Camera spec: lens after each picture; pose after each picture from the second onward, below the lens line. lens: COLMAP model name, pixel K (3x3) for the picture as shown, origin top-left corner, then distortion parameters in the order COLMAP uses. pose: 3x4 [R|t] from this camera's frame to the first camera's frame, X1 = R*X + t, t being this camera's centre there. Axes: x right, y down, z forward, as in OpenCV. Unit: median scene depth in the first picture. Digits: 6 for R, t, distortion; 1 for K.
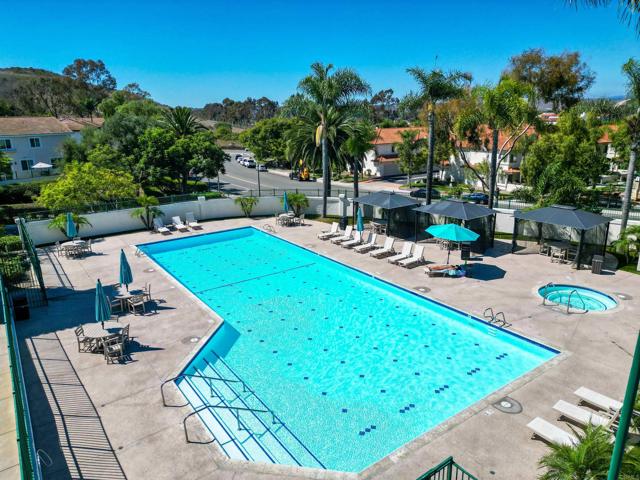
lens RADIAL K [[450.0, 0, 318.6], [0, 450.0, 241.8], [0, 0, 1]] dist [0.080073, -0.090439]
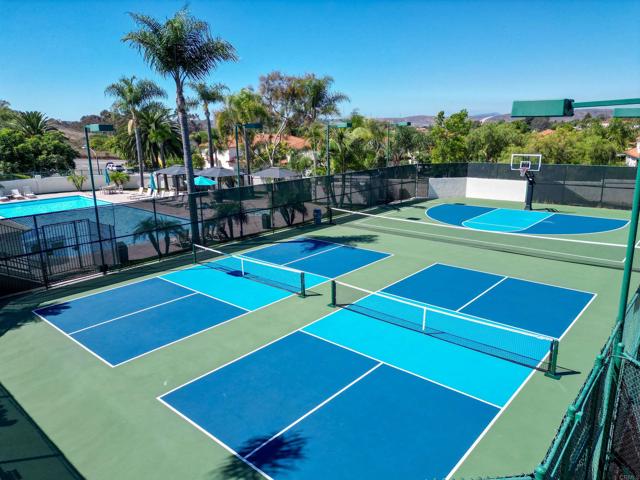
lens RADIAL K [[450.0, 0, 318.6], [0, 450.0, 241.8], [0, 0, 1]] dist [0.080073, -0.090439]
pose [[0.975517, -0.054978, 0.212943, 0.142772], [0.061412, 0.997831, -0.023714, 0.104168], [-0.211178, 0.036211, 0.976777, -0.262896]]
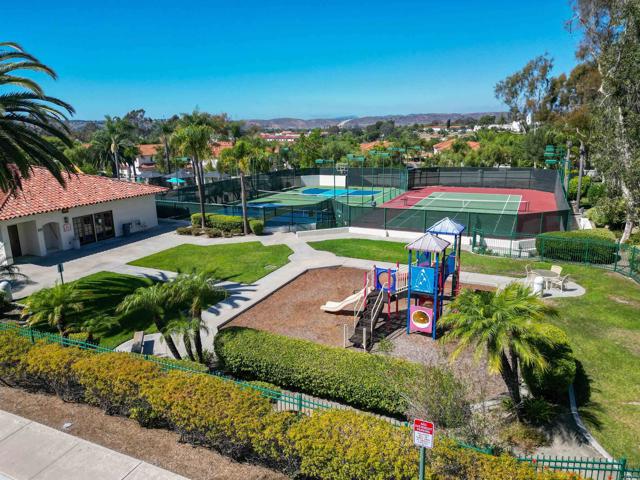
lens RADIAL K [[450.0, 0, 318.6], [0, 450.0, 241.8], [0, 0, 1]] dist [0.080073, -0.090439]
pose [[0.874467, -0.119592, 0.470111, -0.126423], [0.135034, 0.990841, 0.000880, 0.194675], [-0.465911, 0.062711, 0.882607, -0.782864]]
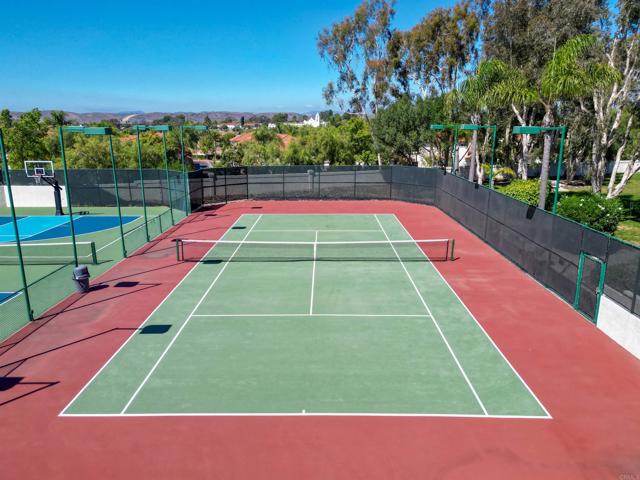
lens RADIAL K [[450.0, 0, 318.6], [0, 450.0, 241.8], [0, 0, 1]] dist [0.080073, -0.090439]
pose [[0.589838, -0.186754, 0.785630, 0.253466], [0.207241, 0.975314, 0.076251, 0.123953], [-0.780476, 0.117839, 0.613980, -0.371399]]
